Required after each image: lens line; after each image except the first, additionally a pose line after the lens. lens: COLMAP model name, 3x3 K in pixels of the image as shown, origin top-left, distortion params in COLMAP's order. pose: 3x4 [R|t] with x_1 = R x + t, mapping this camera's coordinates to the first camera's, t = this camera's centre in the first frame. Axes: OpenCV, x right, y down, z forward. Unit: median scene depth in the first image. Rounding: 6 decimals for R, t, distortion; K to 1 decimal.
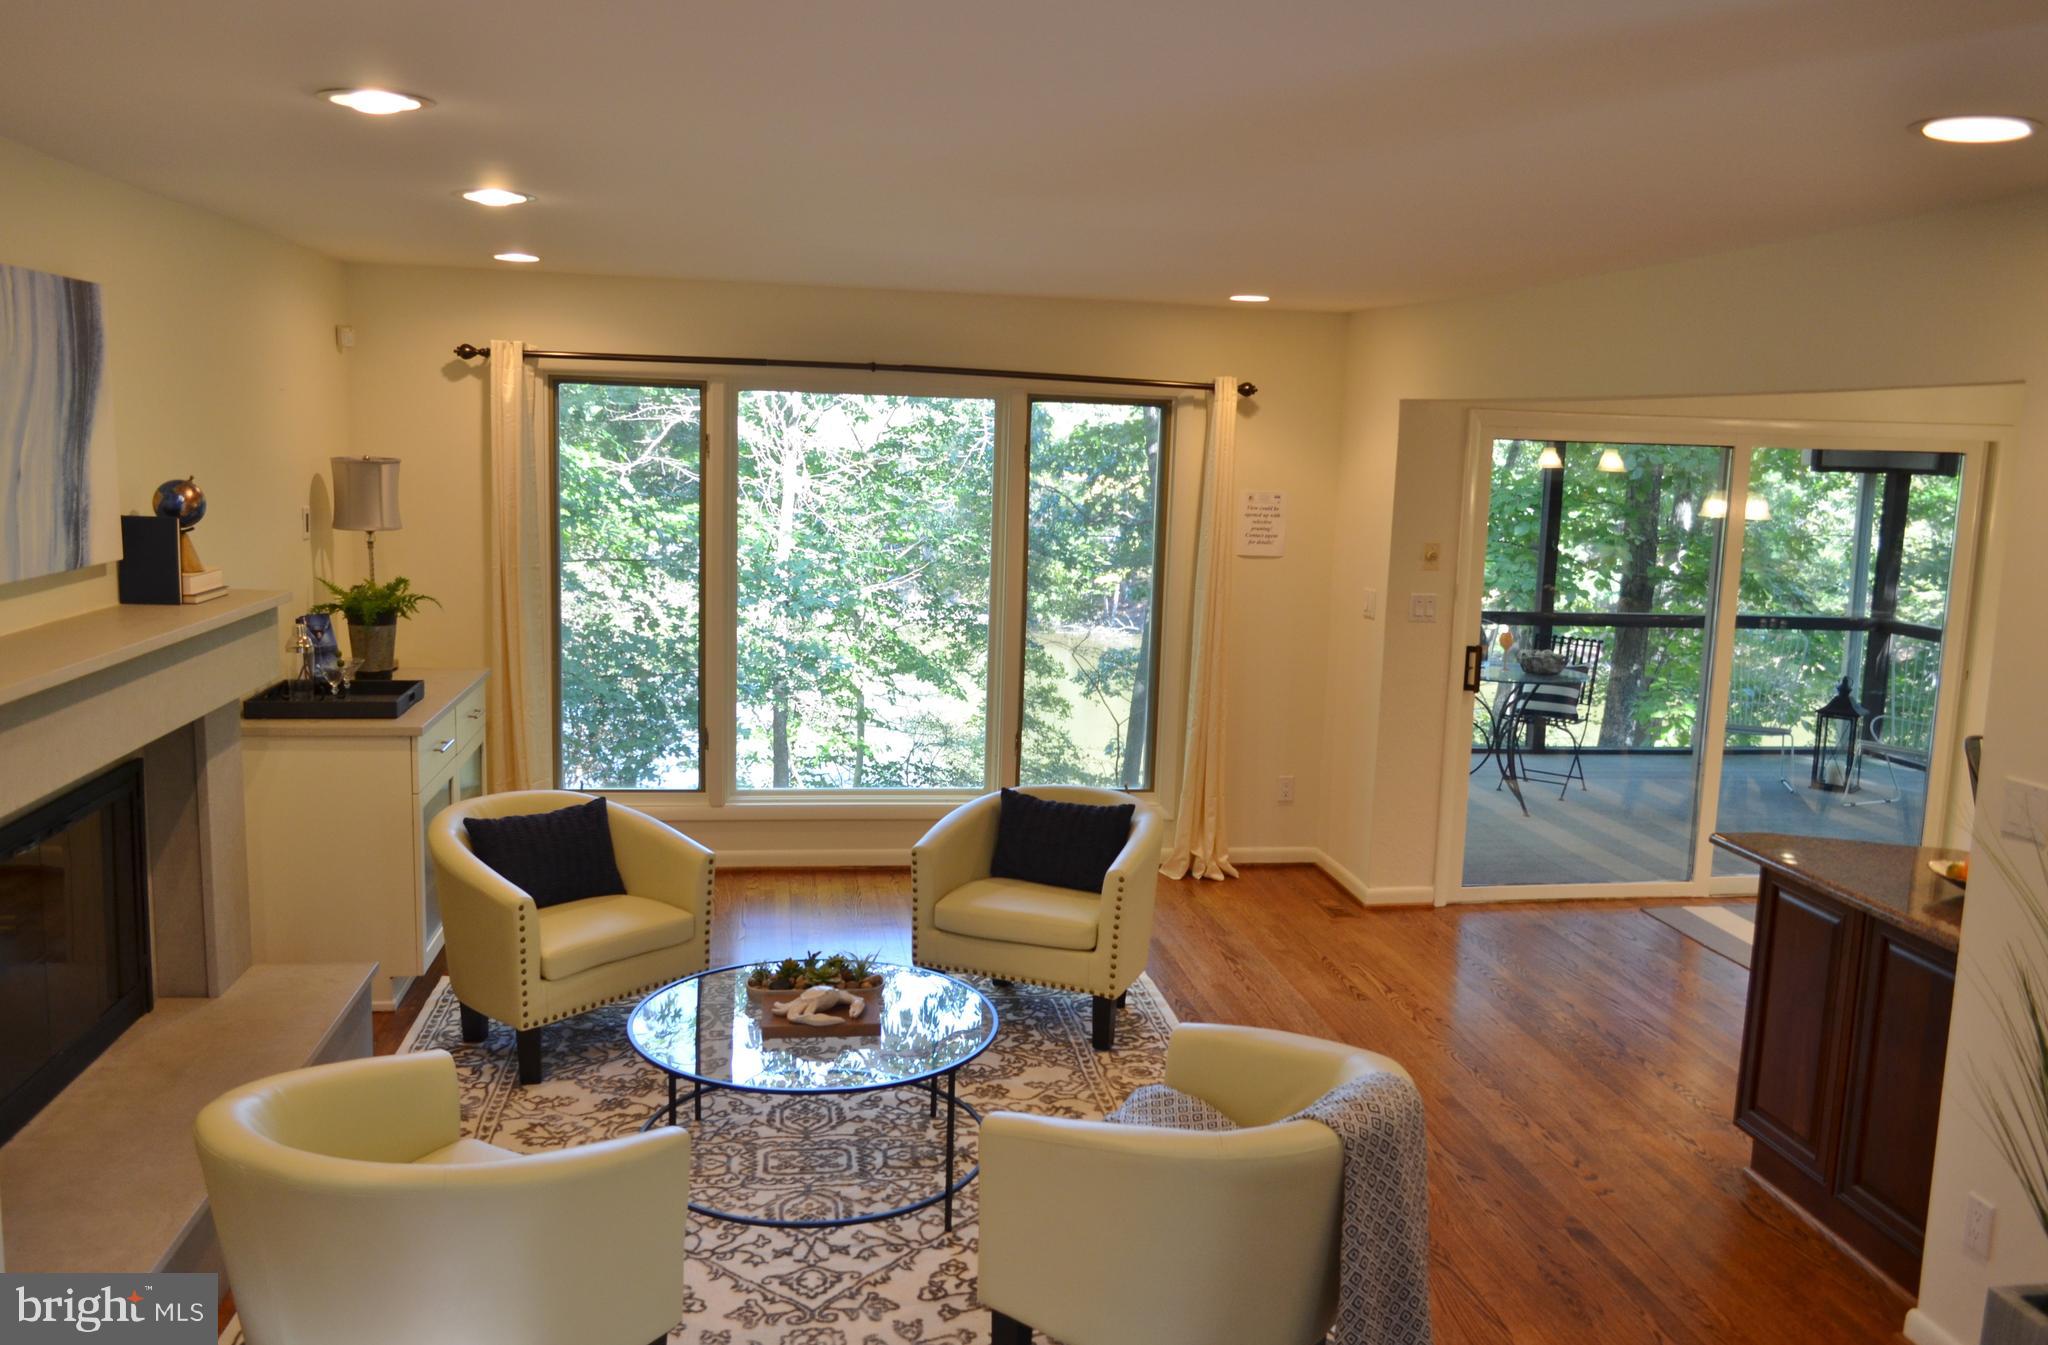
lens RADIAL K [[1610.7, 0, 1022.3], [0, 1610.7, 672.8], [0, 0, 1]] dist [-0.009468, 0.000032]
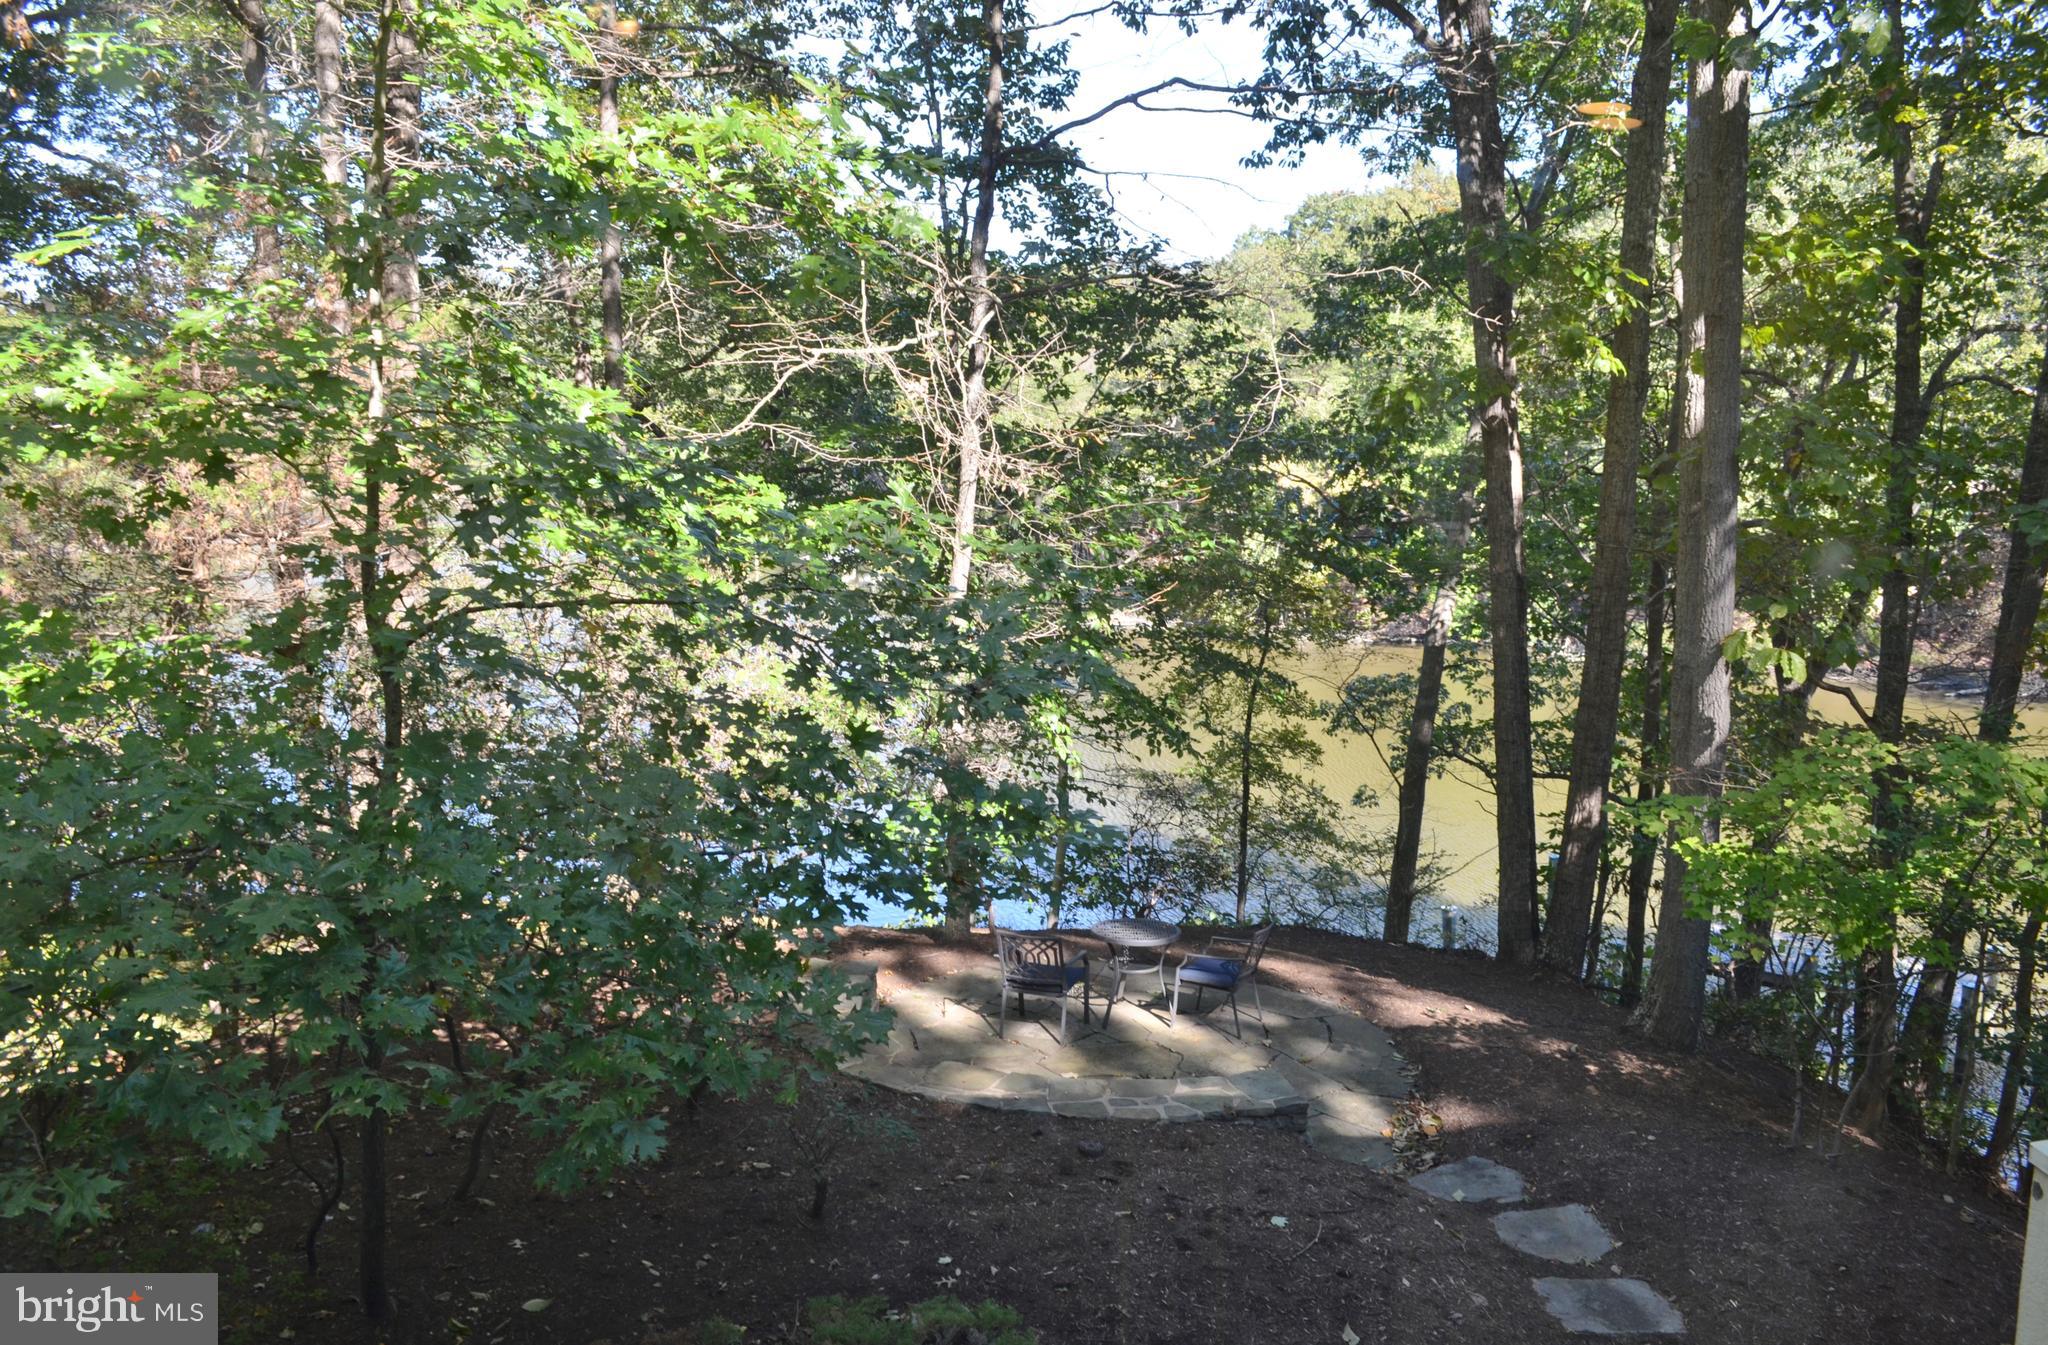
lens RADIAL K [[1610.7, 0, 1025.0], [0, 1610.7, 672.8], [0, 0, 1]] dist [-0.009468, 0.000032]
pose [[0.994195, -0.007369, -0.107340, -0.037534], [0.007187, 0.999972, -0.002080, -0.022052], [0.107352, 0.001297, 0.994220, 0.248422]]
